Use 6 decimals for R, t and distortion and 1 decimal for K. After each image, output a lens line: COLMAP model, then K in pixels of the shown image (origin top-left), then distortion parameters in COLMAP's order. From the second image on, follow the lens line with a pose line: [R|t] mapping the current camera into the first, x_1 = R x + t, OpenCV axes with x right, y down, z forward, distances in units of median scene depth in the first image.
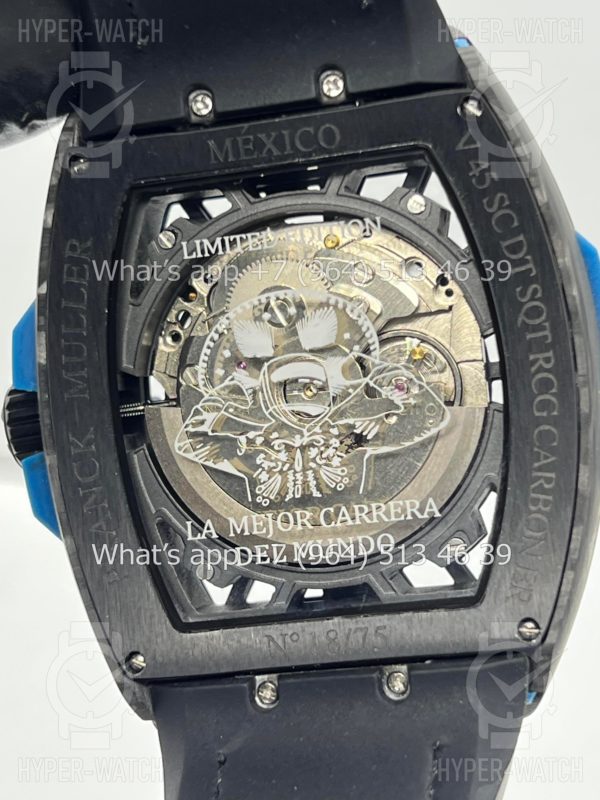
lens RADIAL K [[1907.9, 0, 299.1], [0, 1907.9, 389.3], [0, 0, 1]] dist [0.220332, -0.191228]
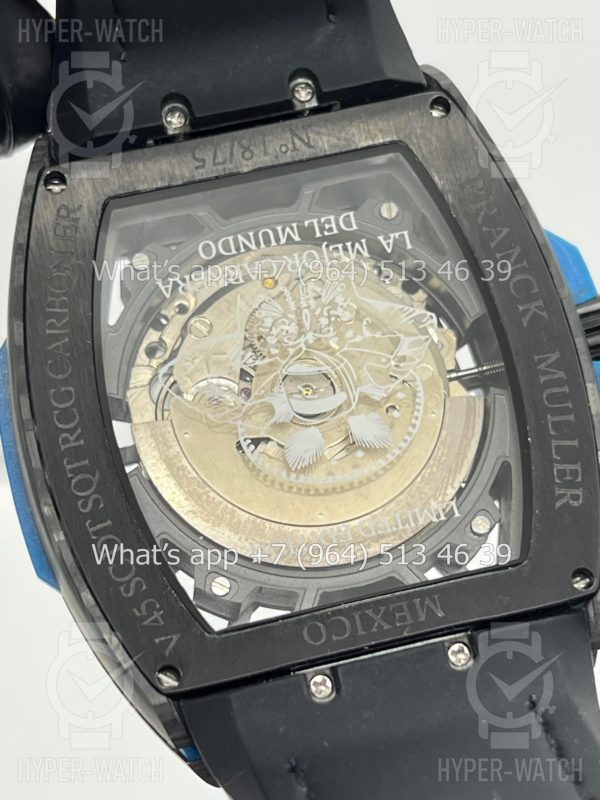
lens RADIAL K [[1907.9, 0, 299.1], [0, 1907.9, 389.3], [0, 0, 1]] dist [0.220332, -0.191228]
pose [[-0.980490, 0.169145, 0.100144, -0.089493], [-0.132779, -0.945576, 0.297080, -0.290996], [0.144943, 0.277987, 0.949587, 0.068488]]
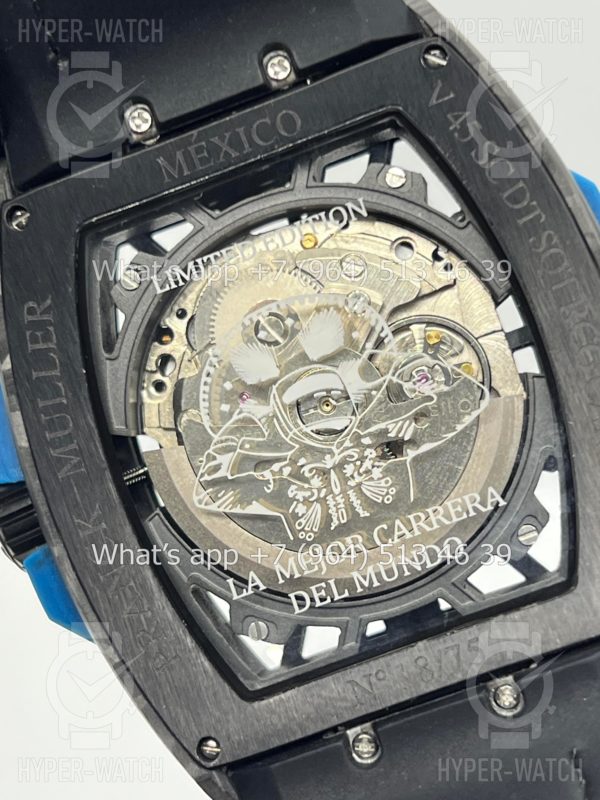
lens RADIAL K [[1907.9, 0, 299.1], [0, 1907.9, 389.3], [0, 0, 1]] dist [0.220332, -0.191228]
pose [[0.968347, -0.226986, 0.103833, -0.099818], [0.232573, 0.971530, -0.045150, 0.031338], [-0.090629, 0.067869, 0.993569, 0.107213]]
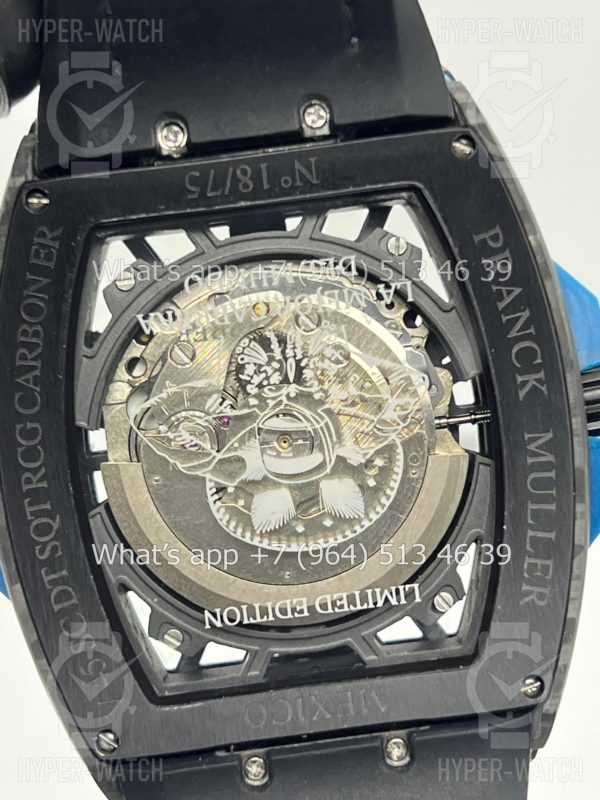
lens RADIAL K [[1907.9, 0, 299.1], [0, 1907.9, 389.3], [0, 0, 1]] dist [0.220332, -0.191228]
pose [[-0.977892, 0.007437, 0.208980, -0.200485], [-0.016689, -0.998955, -0.042545, 0.067477], [0.208445, -0.045092, 0.976994, 0.081964]]
